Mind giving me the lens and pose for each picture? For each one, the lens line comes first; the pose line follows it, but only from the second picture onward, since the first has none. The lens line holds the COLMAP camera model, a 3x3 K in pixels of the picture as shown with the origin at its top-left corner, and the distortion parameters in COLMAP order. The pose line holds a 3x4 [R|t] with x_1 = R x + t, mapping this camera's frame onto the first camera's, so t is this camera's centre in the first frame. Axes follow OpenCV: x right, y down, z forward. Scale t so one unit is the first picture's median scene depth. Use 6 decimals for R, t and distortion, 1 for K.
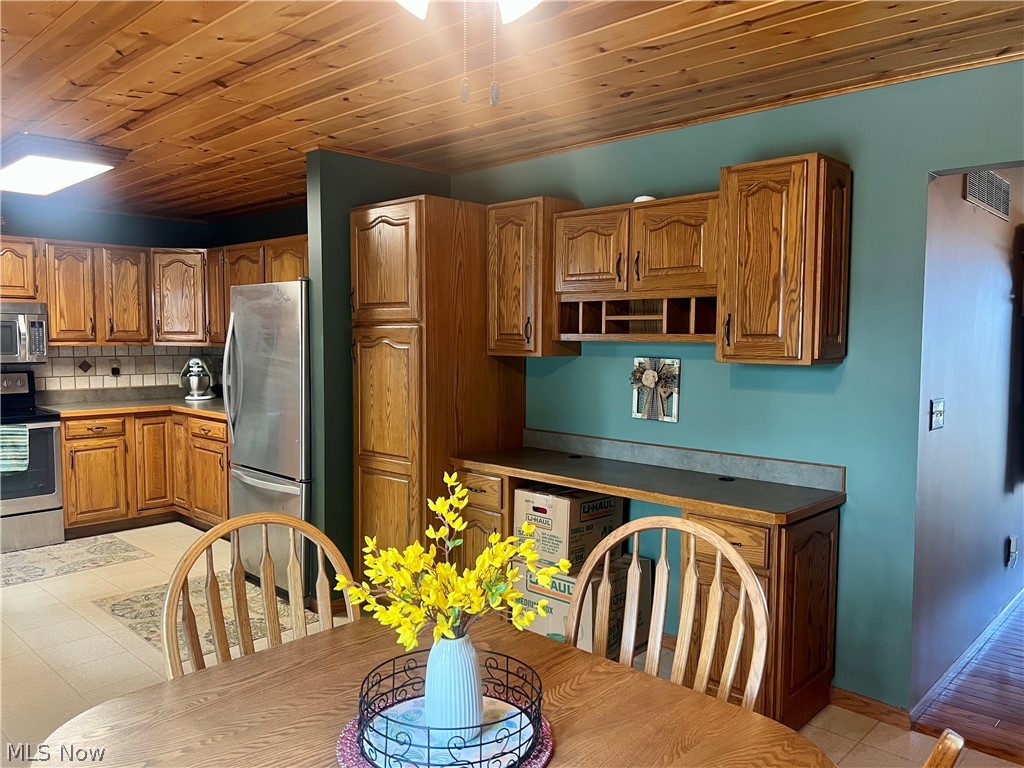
lens RADIAL K [[767.4, 0, 516.7], [0, 767.4, 385.1], [0, 0, 1]] dist [0.062837, -0.080176]
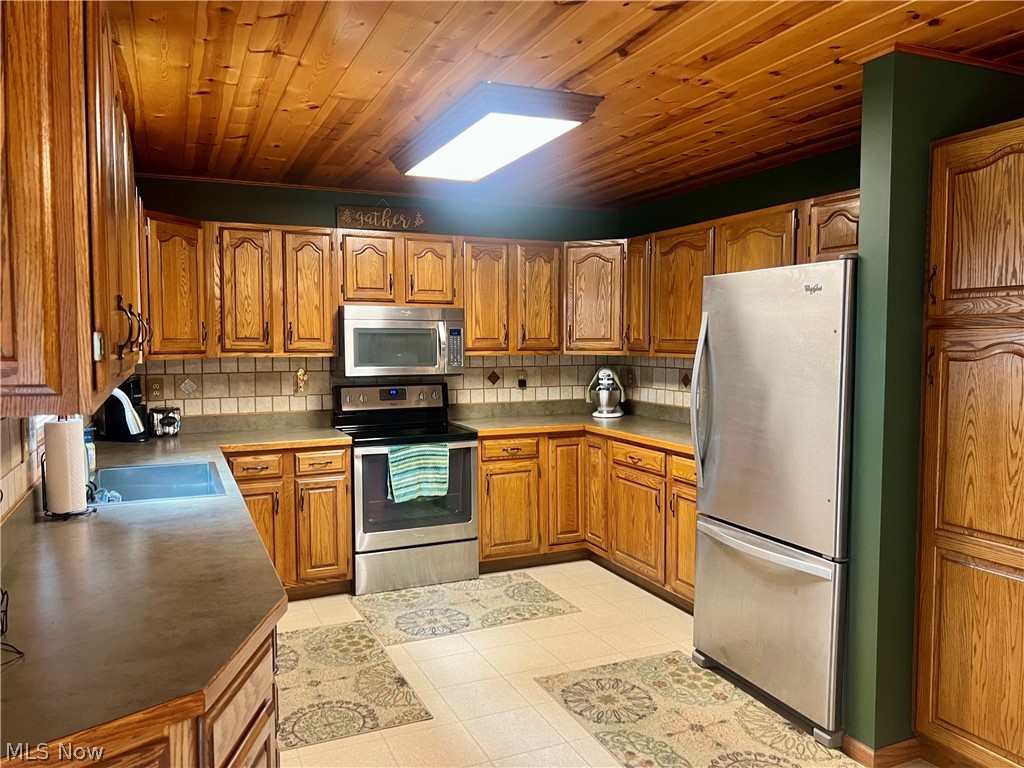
lens RADIAL K [[767.4, 0, 516.6], [0, 767.4, 386.4], [0, 0, 1]] dist [0.062837, -0.080176]
pose [[0.923059, 0.015124, -0.384360, -0.206456], [-0.016450, 0.999865, -0.000161, -0.015765], [0.384306, 0.006472, 0.923183, 0.203721]]
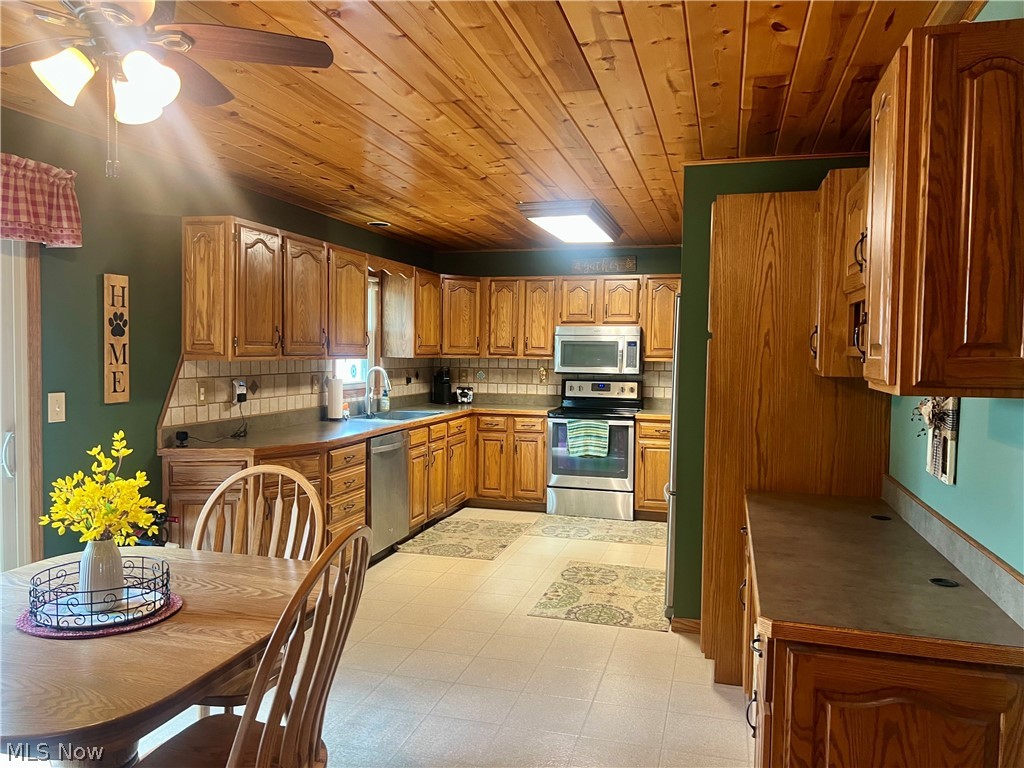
lens RADIAL K [[767.4, 0, 508.5], [0, 767.4, 378.8], [0, 0, 1]] dist [0.062837, -0.080176]
pose [[0.461987, 0.033579, -0.886251, 0.393788], [-0.069746, 0.997564, 0.001439, -0.009184], [0.884140, 0.061148, 0.463203, 0.245081]]
